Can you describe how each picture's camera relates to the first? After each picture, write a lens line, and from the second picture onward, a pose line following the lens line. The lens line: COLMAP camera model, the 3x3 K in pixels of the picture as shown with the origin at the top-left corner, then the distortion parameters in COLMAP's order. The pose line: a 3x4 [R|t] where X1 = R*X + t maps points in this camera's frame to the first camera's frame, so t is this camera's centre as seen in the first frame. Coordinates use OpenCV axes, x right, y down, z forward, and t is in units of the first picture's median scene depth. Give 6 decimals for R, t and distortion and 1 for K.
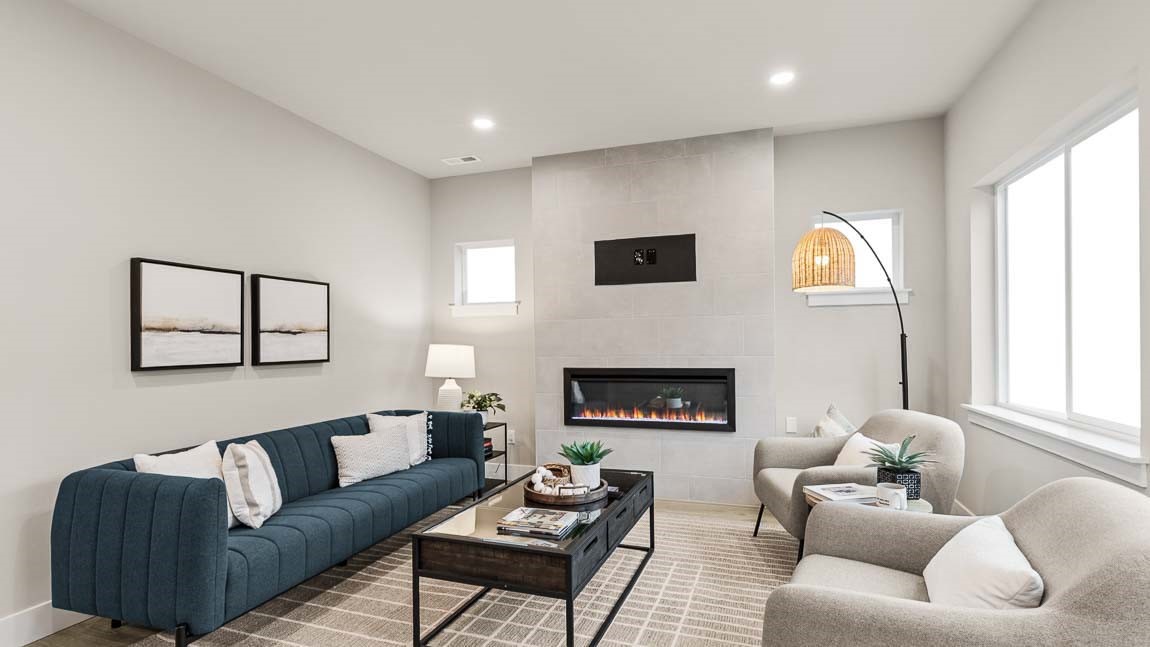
lens RADIAL K [[559.5, 0, 573.8], [0, 559.5, 333.2], [0, 0, 1]] dist [0.001727, -0.000574]
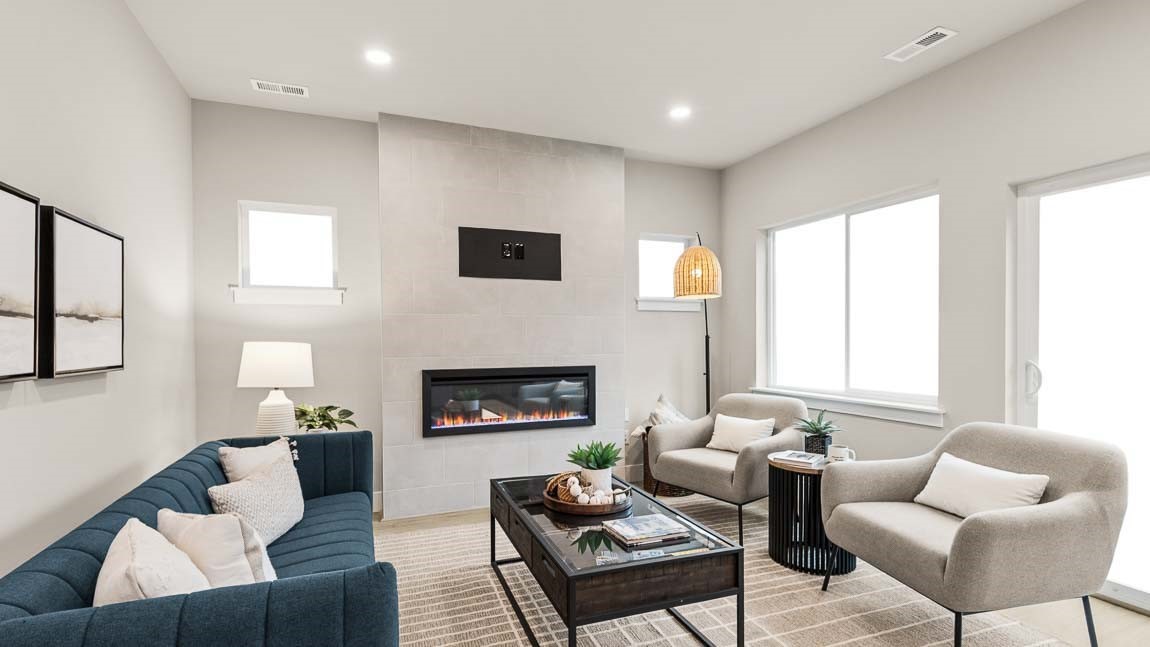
lens RADIAL K [[554.7, 0, 621.6], [0, 554.7, 334.8], [0, 0, 1]] dist [0.006428, -0.000038]
pose [[0.746705, 0.014241, 0.665003, -0.376797], [-0.015215, 0.999875, -0.004328, 0.007620], [-0.664982, -0.006886, 0.746828, 0.177261]]
